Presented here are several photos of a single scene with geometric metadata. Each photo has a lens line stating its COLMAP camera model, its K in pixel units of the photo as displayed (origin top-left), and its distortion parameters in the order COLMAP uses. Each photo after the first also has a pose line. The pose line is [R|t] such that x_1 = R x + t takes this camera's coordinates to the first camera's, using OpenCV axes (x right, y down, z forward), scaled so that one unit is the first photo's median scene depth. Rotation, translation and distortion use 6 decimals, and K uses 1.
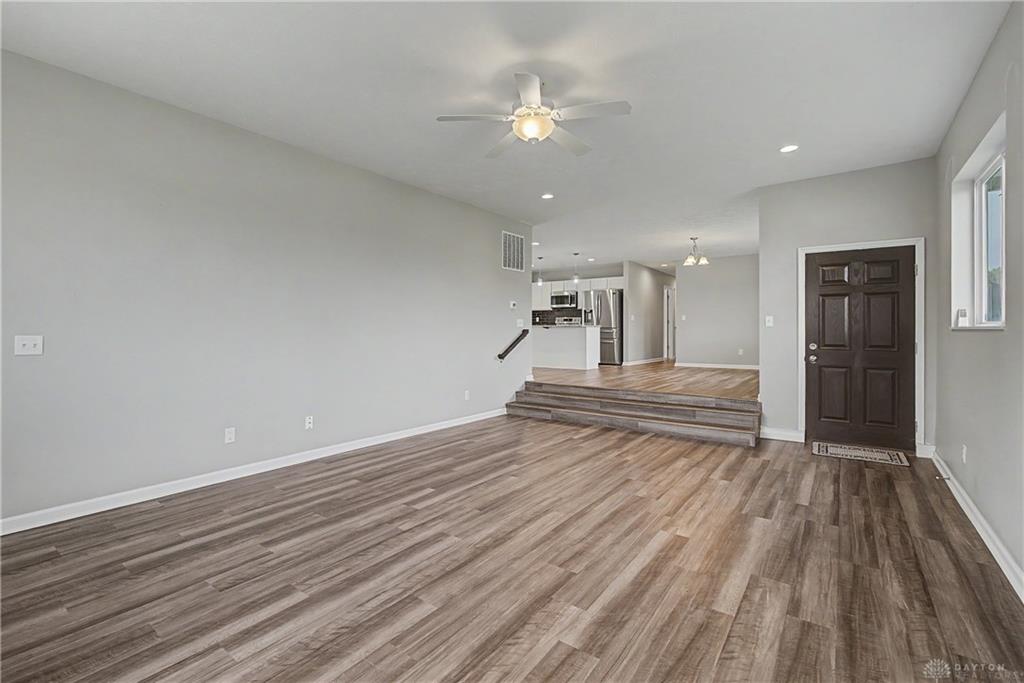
lens RADIAL K [[458.3, 0, 508.4], [0, 458.3, 325.2], [0, 0, 1]] dist [-0.010180, 0.002198]
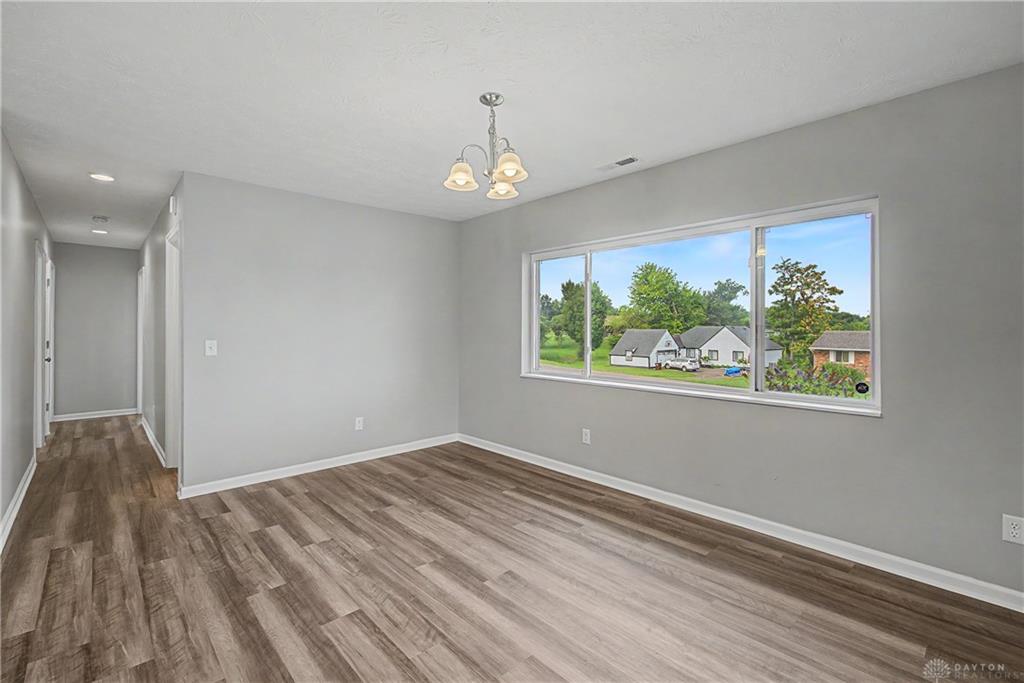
lens RADIAL K [[458.3, 0, 519.8], [0, 458.3, 327.0], [0, 0, 1]] dist [-0.010180, 0.002198]
pose [[0.185193, -0.001352, 0.982701, 0.254286], [-0.012070, 0.999920, 0.003651, -0.099738], [-0.982628, -0.012537, 0.185162, 1.977021]]
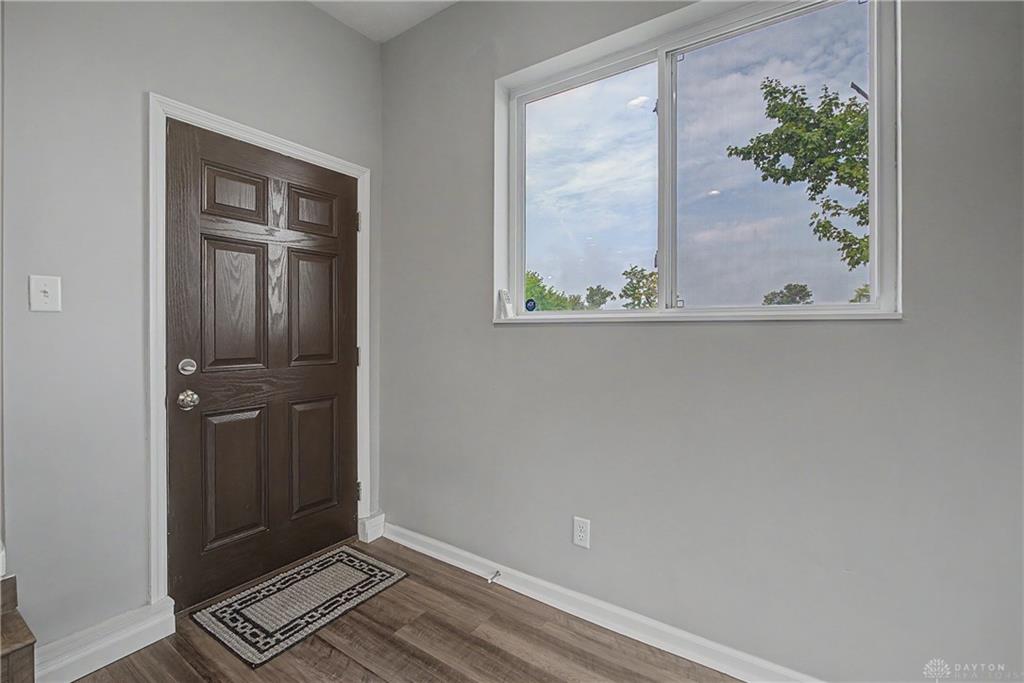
lens RADIAL K [[458.3, 0, 519.1], [0, 458.3, 330.2], [0, 0, 1]] dist [-0.010180, 0.002198]
pose [[-0.051241, 0.001134, 0.998686, 0.351228], [-0.009093, 0.999957, -0.001602, 0.018563], [-0.998645, -0.009163, -0.051228, 0.961973]]
